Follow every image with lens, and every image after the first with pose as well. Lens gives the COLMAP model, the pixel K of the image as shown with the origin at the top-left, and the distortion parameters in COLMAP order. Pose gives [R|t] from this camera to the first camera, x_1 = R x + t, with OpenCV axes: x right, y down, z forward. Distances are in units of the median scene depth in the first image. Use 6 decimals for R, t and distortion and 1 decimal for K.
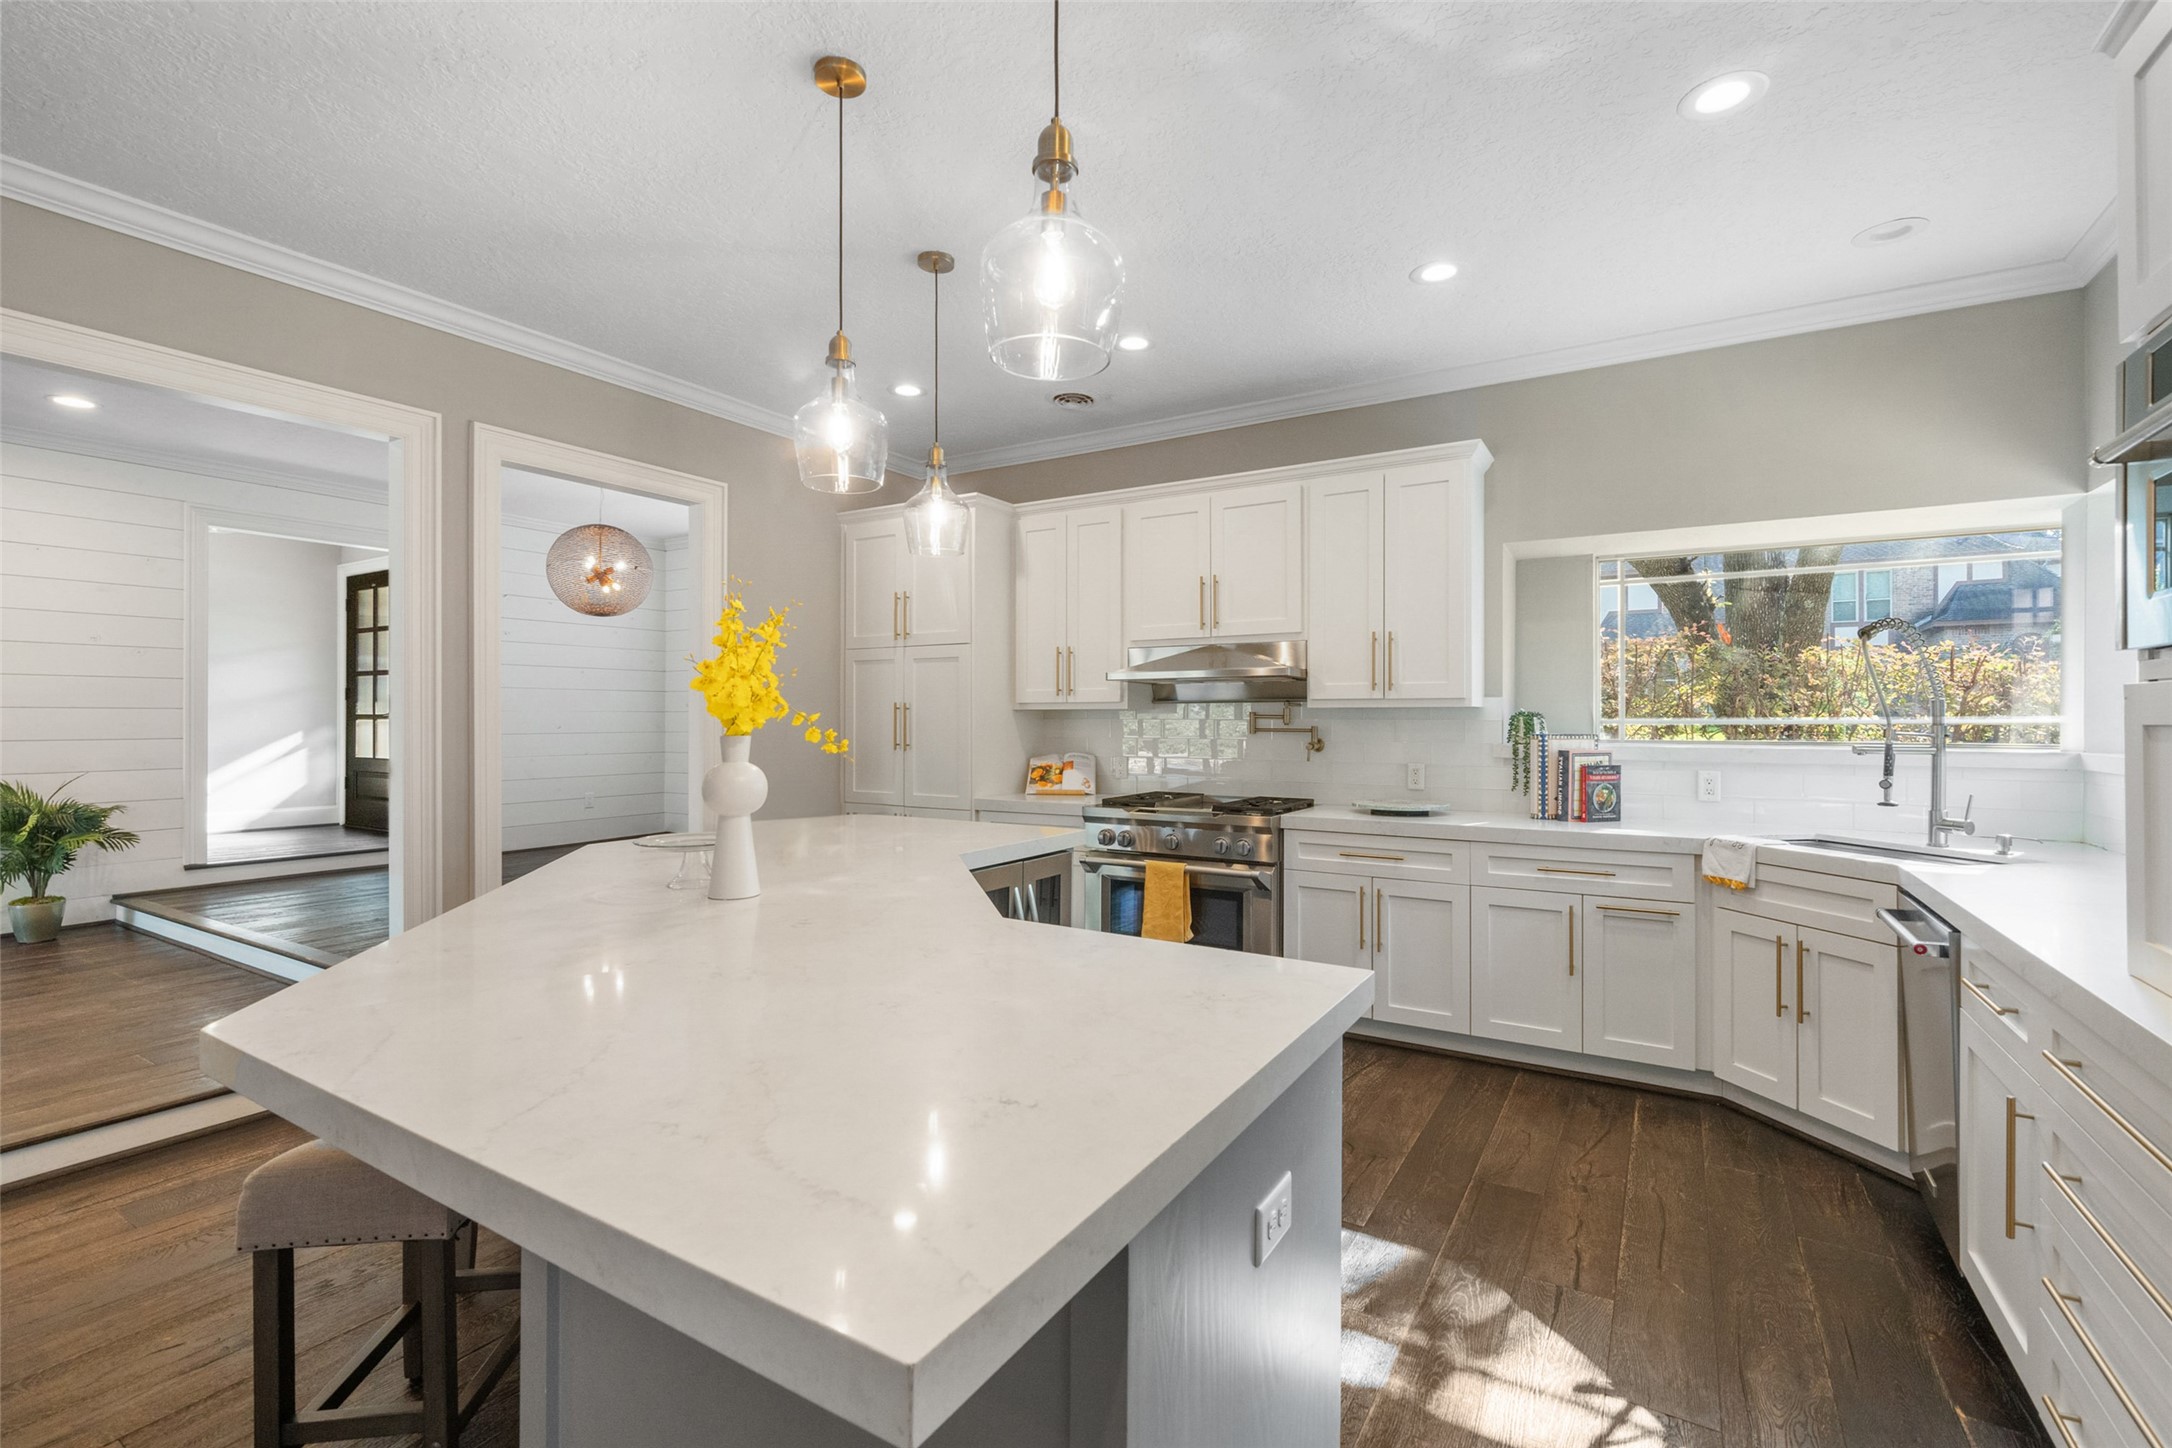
lens RADIAL K [[959.9, 0, 1098.3], [0, 959.9, 713.1], [0, 0, 1]] dist [-0.000862, 0.000026]
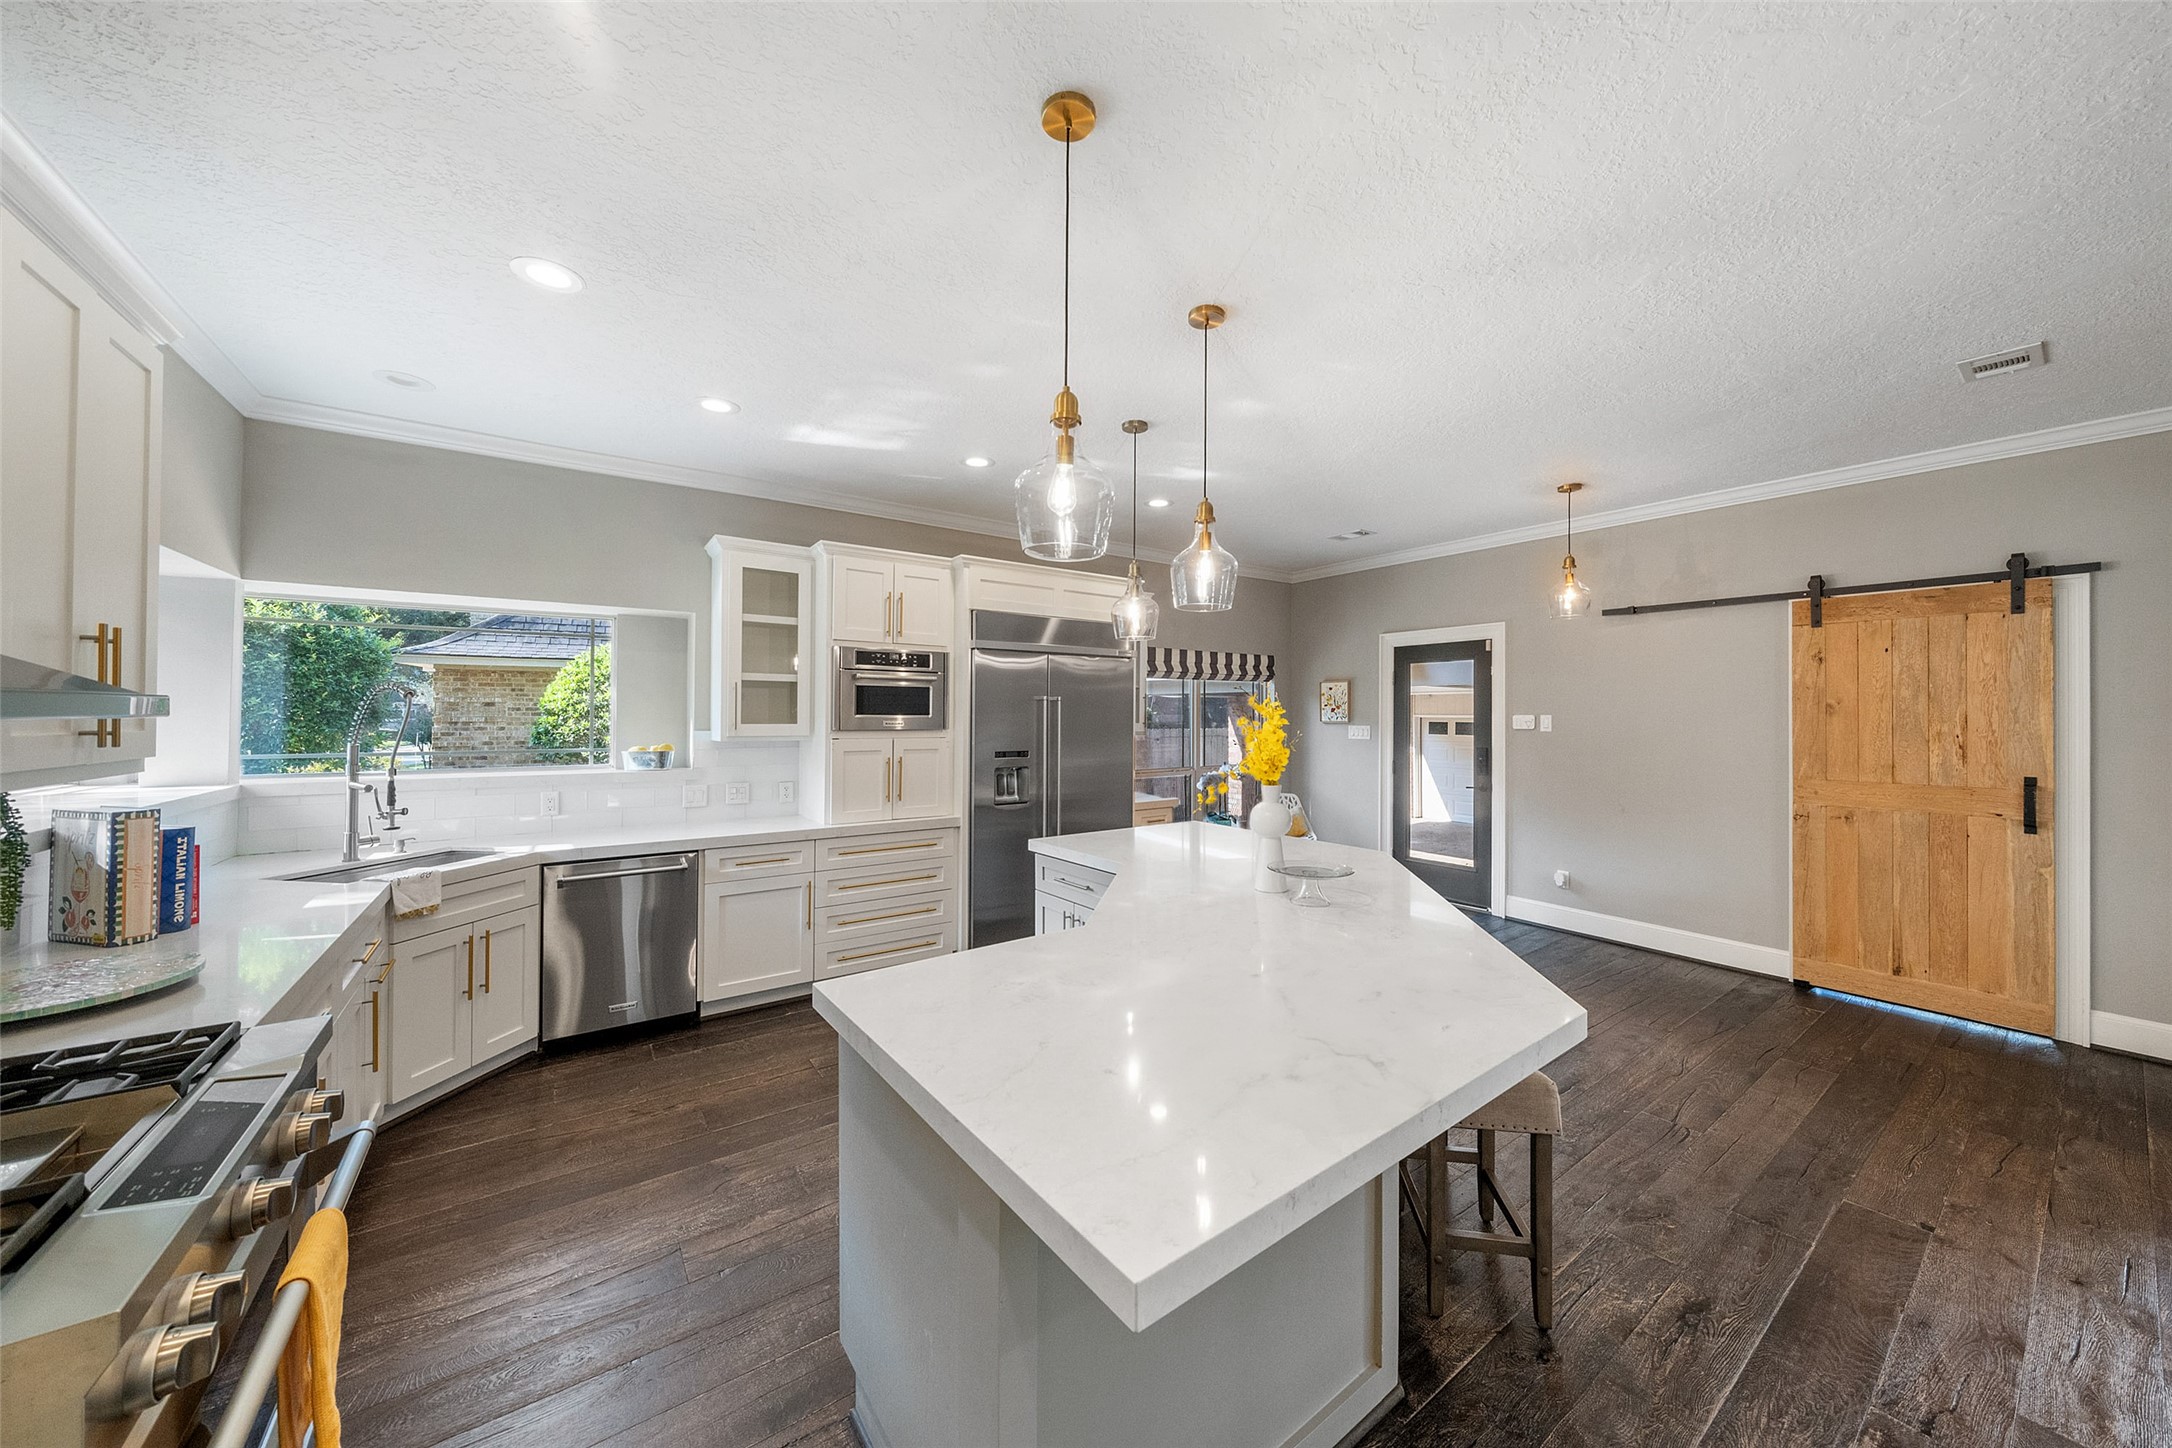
lens RADIAL K [[753.2, 0, 1101.9], [0, 753.2, 713.2], [0, 0, 1]] dist [-0.005552, -0.000243]
pose [[-0.921308, 0.003203, 0.388820, -0.253316], [0.002394, 0.999994, -0.002565, -0.031094], [-0.388826, -0.001432, -0.921310, 0.941346]]
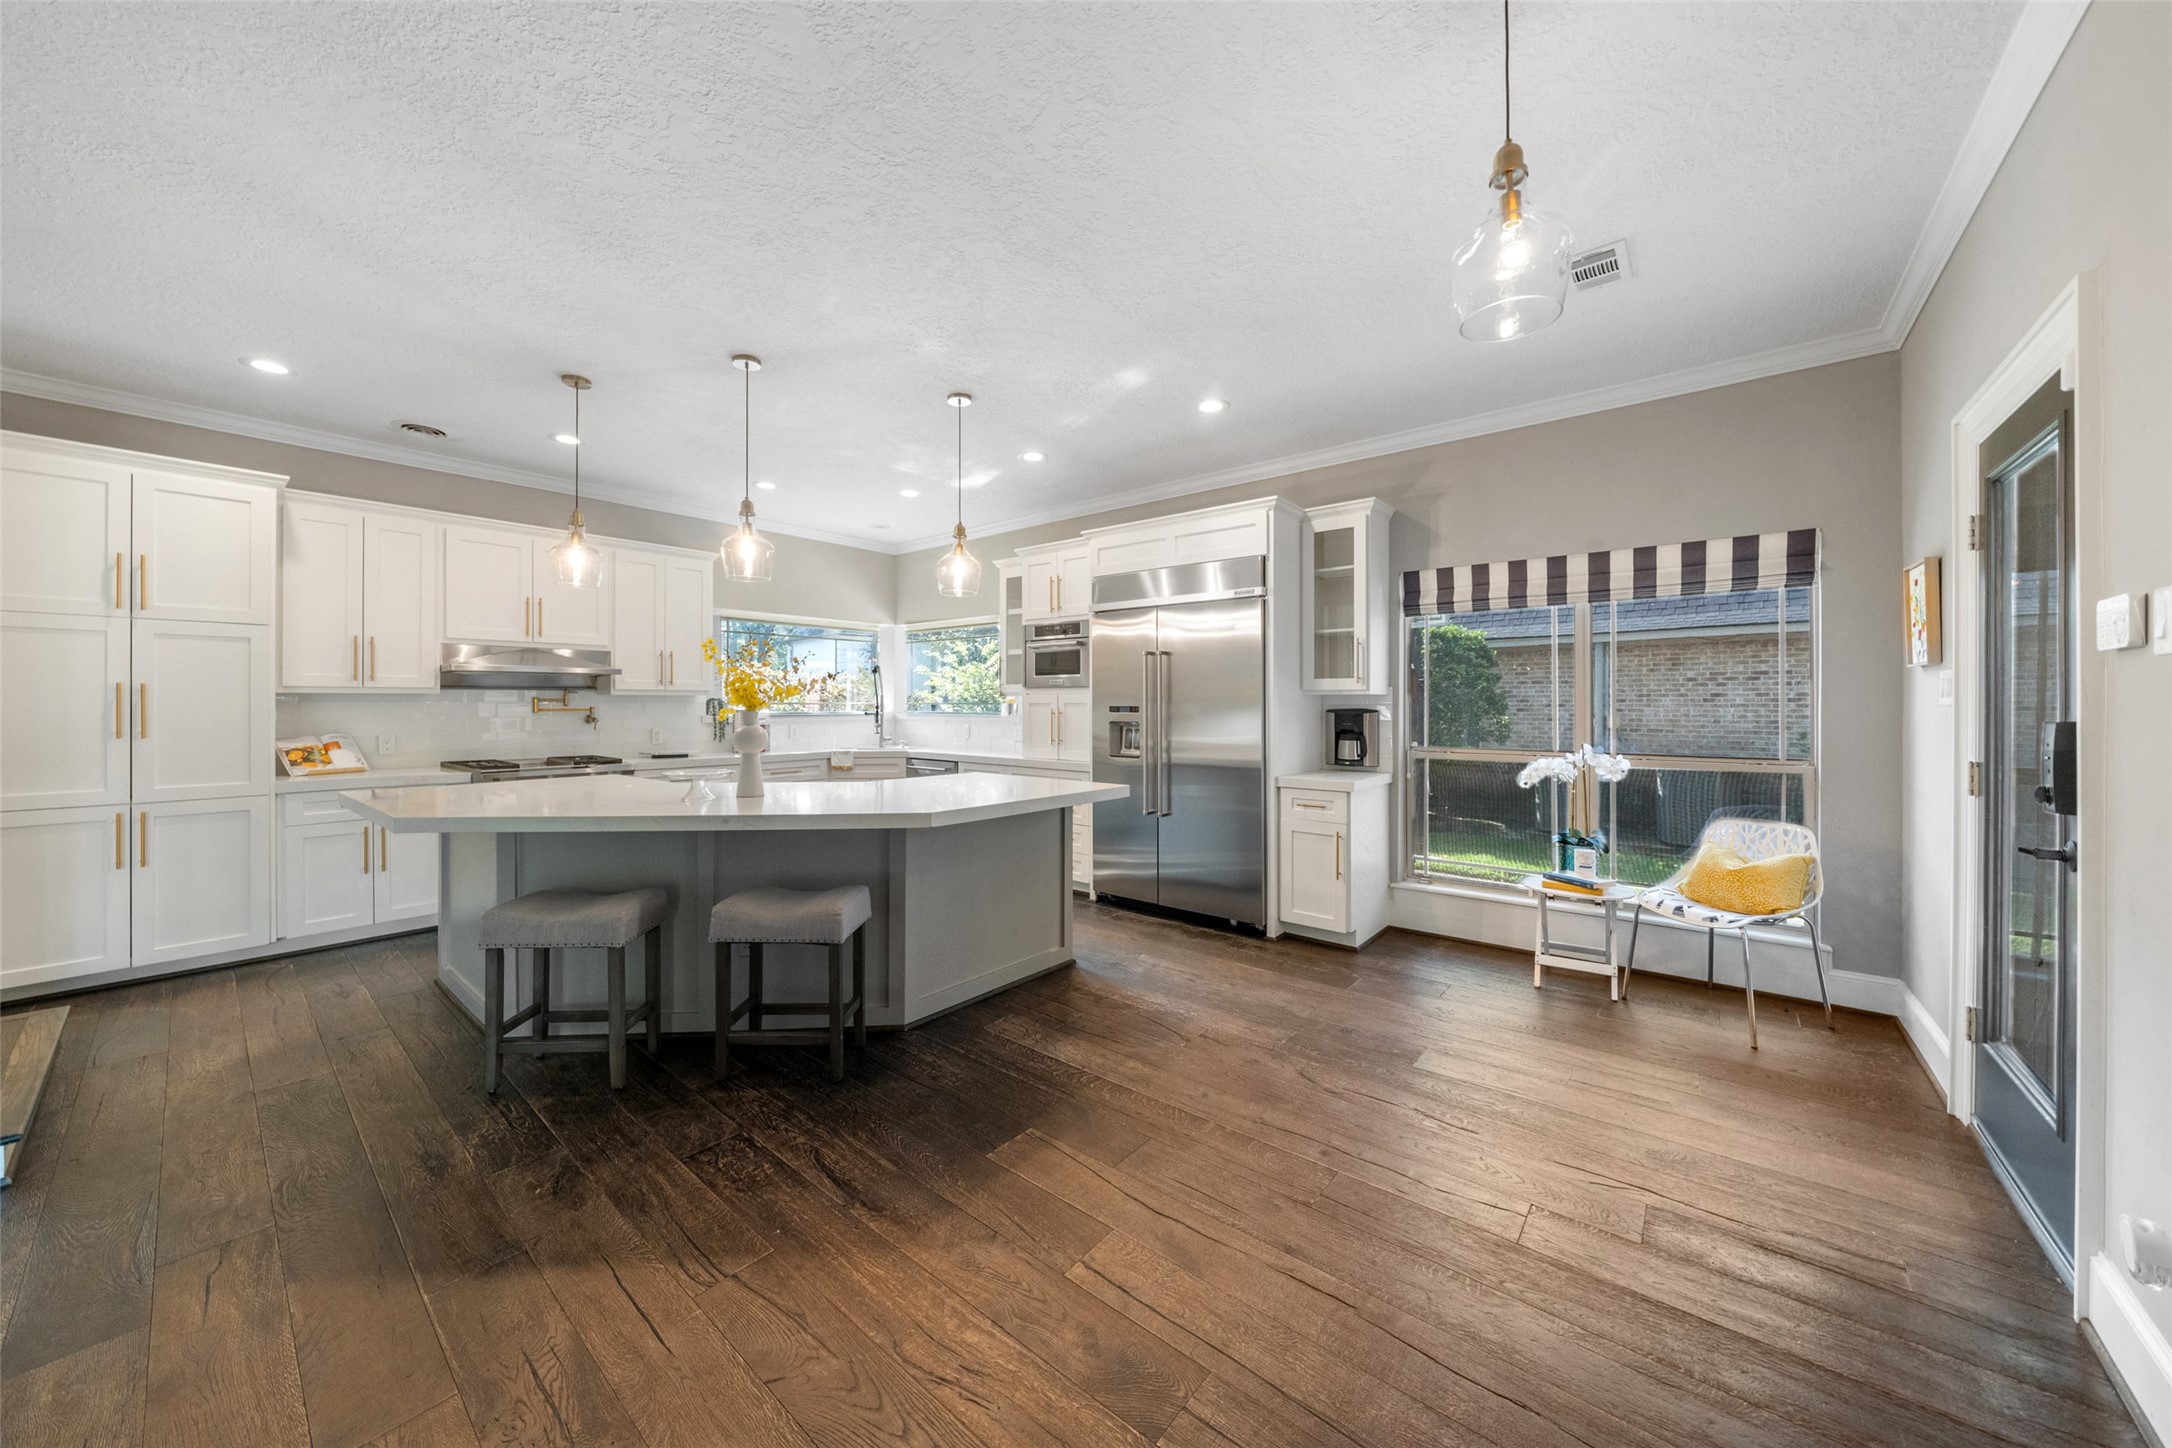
lens RADIAL K [[758.6, 0, 1084.8], [0, 758.6, 703.0], [0, 0, 1]] dist [-0.004334, -0.000068]
pose [[0.153897, 0.004057, 0.988079, -0.746492], [0.001214, 0.999990, -0.004295, 0.011865], [-0.988086, 0.001860, 0.153890, 0.051743]]
